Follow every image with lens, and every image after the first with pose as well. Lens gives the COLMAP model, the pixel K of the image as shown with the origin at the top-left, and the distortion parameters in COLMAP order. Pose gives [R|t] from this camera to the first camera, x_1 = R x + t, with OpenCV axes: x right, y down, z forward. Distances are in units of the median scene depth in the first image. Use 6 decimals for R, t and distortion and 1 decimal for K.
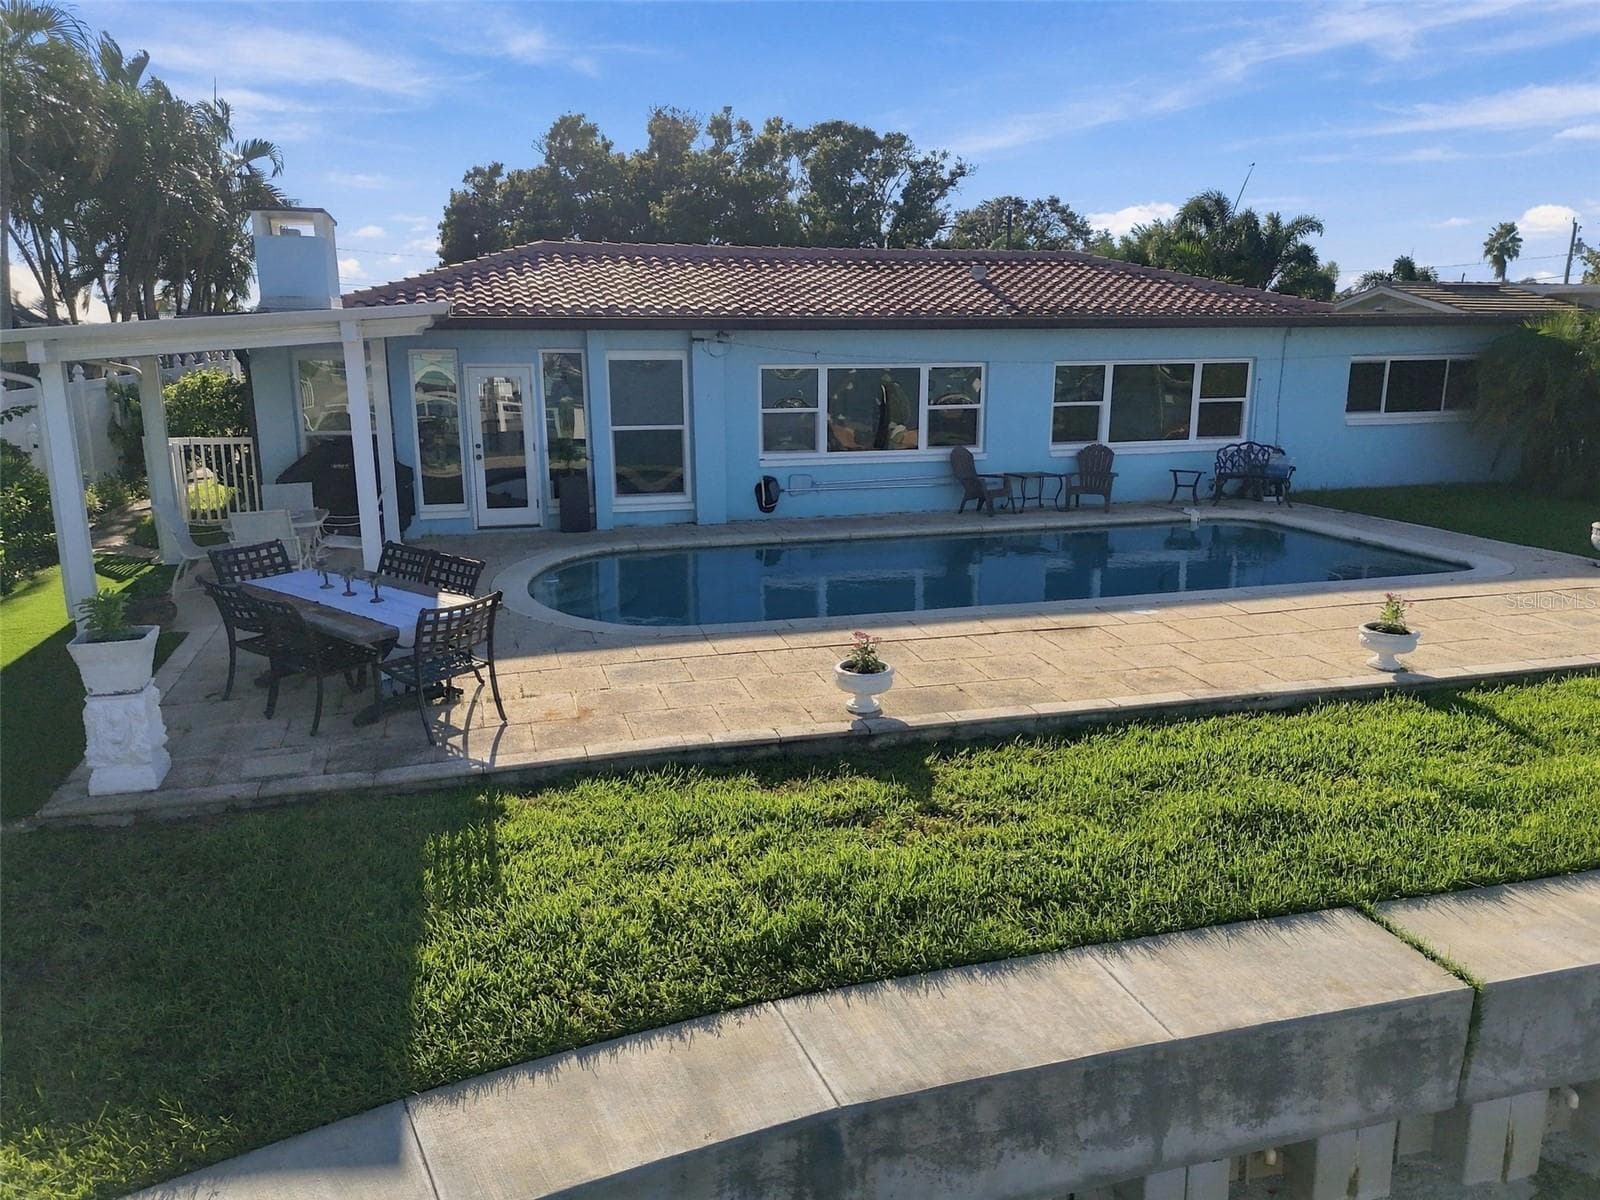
lens RADIAL K [[1176.8, 0, 800.0], [0, 1176.8, 600.0], [0, 0, 1]] dist [0.025817, -0.002898]
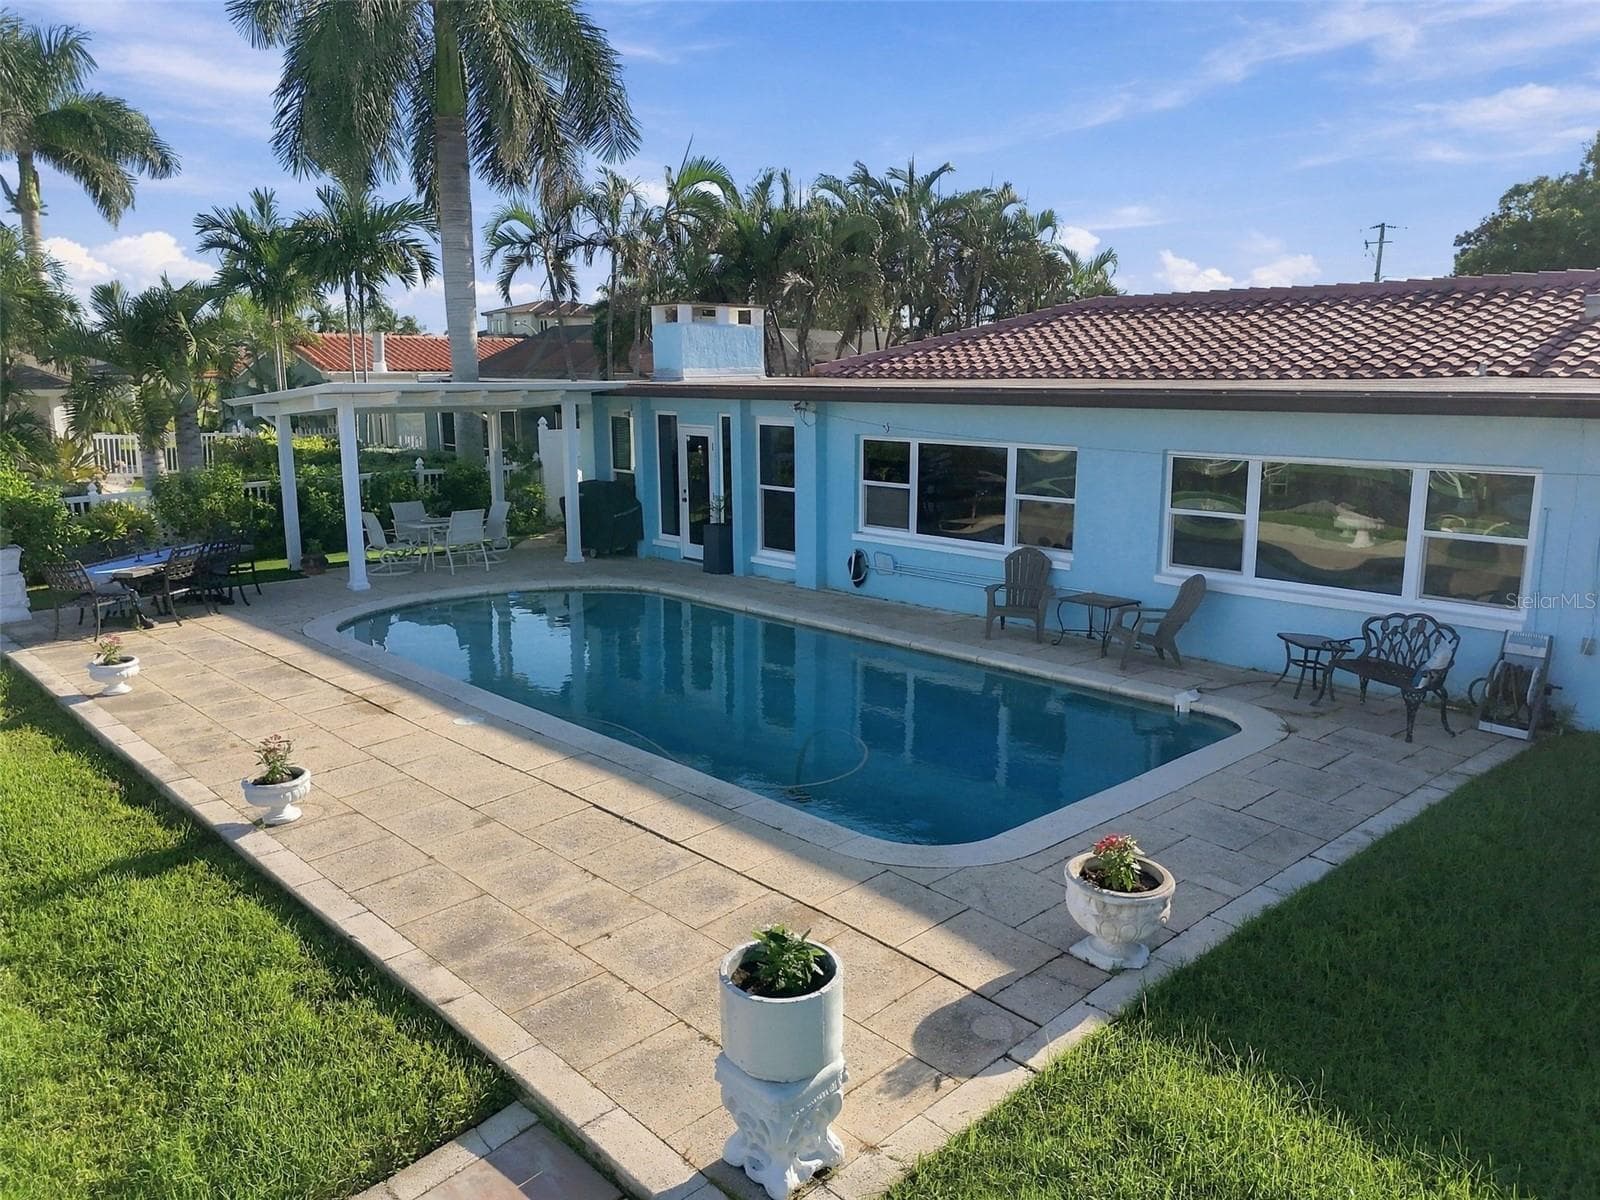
lens RADIAL K [[1176.8, 0, 800.0], [0, 1176.8, 600.0], [0, 0, 1]] dist [0.025817, -0.002898]
pose [[0.455581, 0.172990, -0.873224, 0.770638], [-0.192869, 0.976818, 0.092888, -0.141048], [0.869050, 0.126101, 0.478384, 0.491276]]
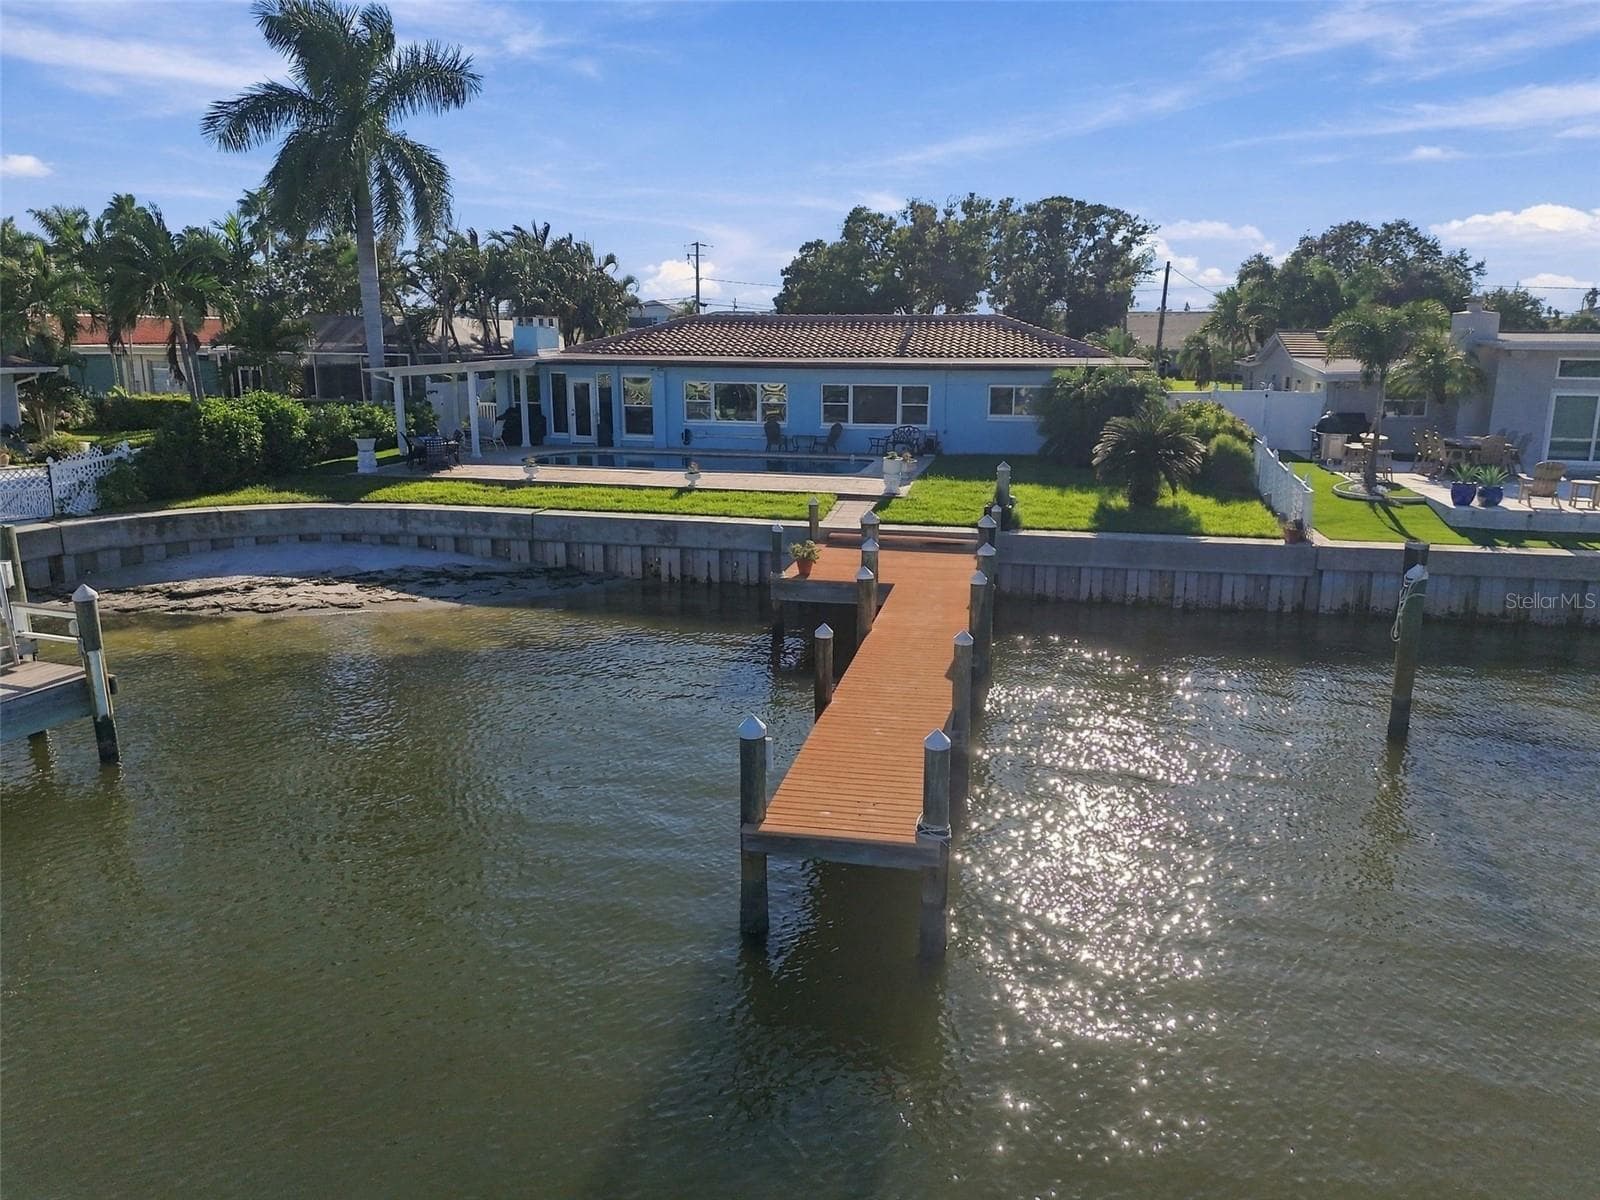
lens RADIAL K [[1176.8, 0, 800.0], [0, 1176.8, 600.0], [0, 0, 1]] dist [0.025817, -0.002898]
pose [[0.883401, 0.110528, -0.455396, 1.218976], [-0.109403, 0.993577, 0.028921, 0.130549], [0.455668, 0.024273, 0.889819, -0.912076]]
